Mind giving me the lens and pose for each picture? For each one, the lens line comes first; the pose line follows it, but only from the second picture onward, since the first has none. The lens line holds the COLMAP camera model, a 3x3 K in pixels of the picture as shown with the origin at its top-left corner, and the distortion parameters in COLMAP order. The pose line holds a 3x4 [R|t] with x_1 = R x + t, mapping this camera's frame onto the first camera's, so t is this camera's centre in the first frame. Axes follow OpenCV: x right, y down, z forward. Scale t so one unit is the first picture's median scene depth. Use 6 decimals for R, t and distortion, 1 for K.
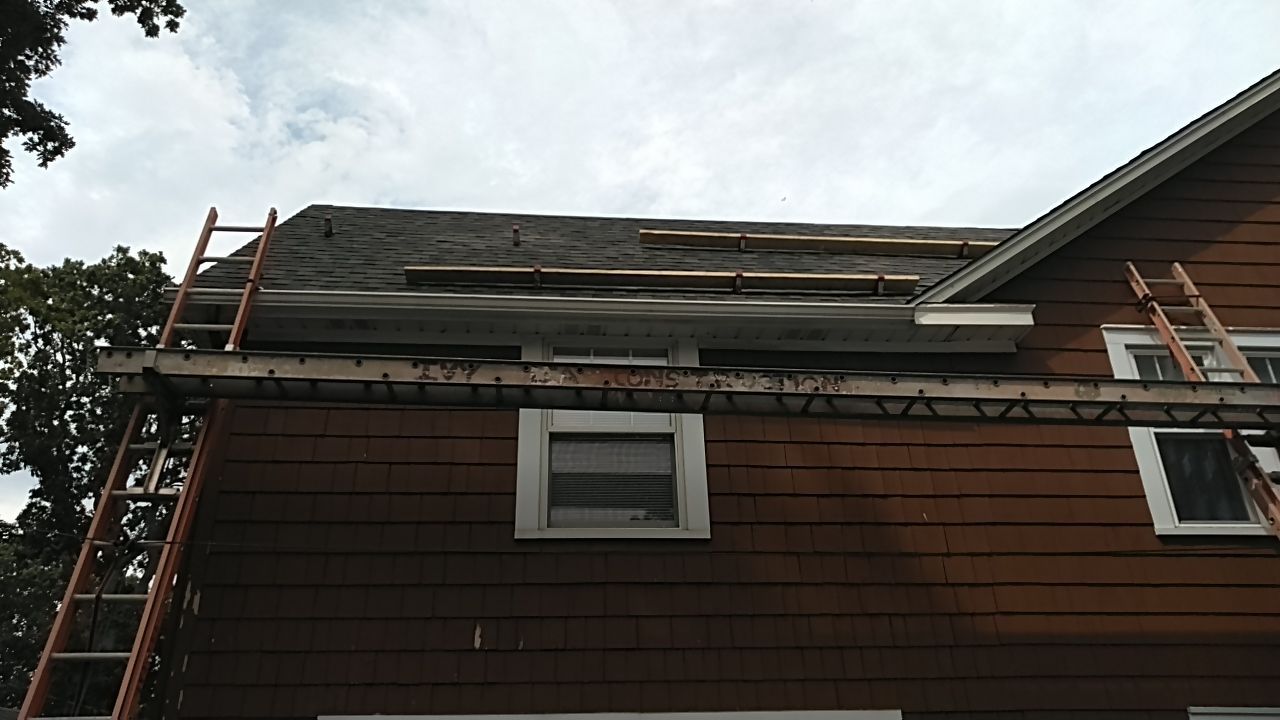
lens RADIAL K [[952.7, 0, 640.0], [0, 952.7, 360.0], [0, 0, 1]] dist [0.006022, -0.039726]
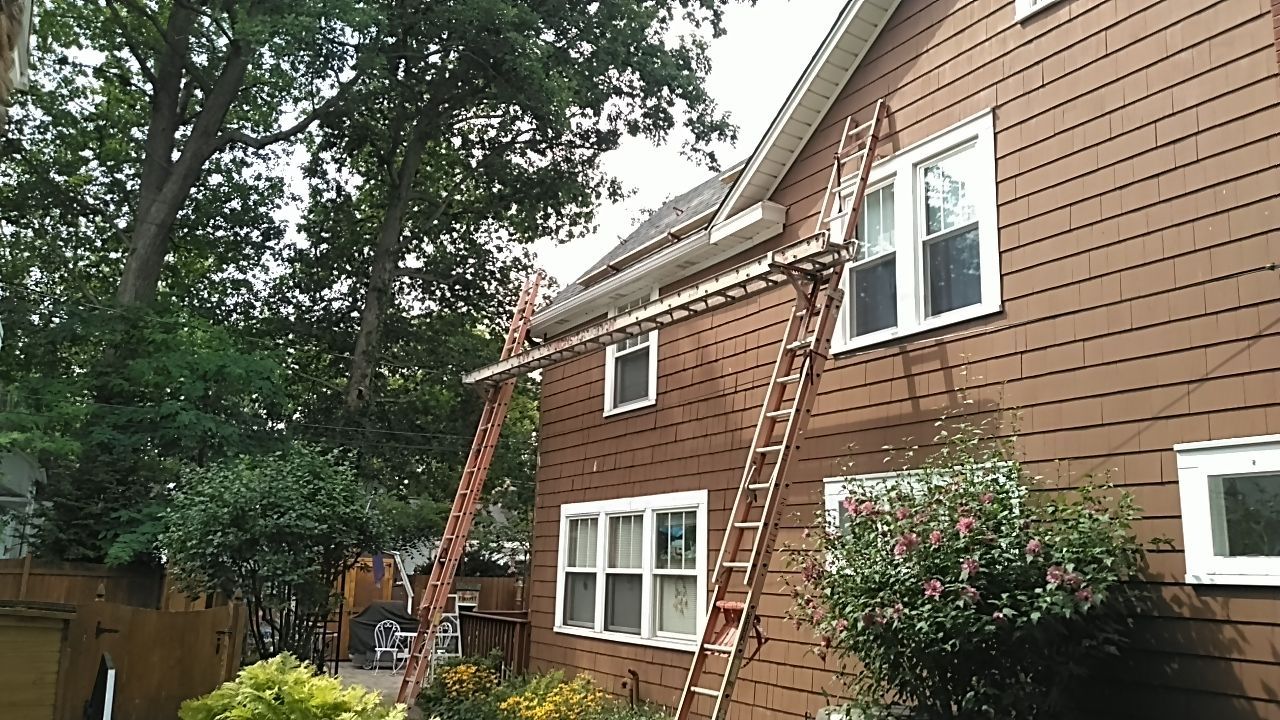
lens RADIAL K [[952.7, 0, 640.0], [0, 952.7, 360.0], [0, 0, 1]] dist [0.006022, -0.039726]
pose [[0.442344, -0.160380, -0.882389, 1.598084], [0.411038, 0.910717, 0.040526, 0.023988], [0.797107, -0.380622, 0.468773, 0.144637]]
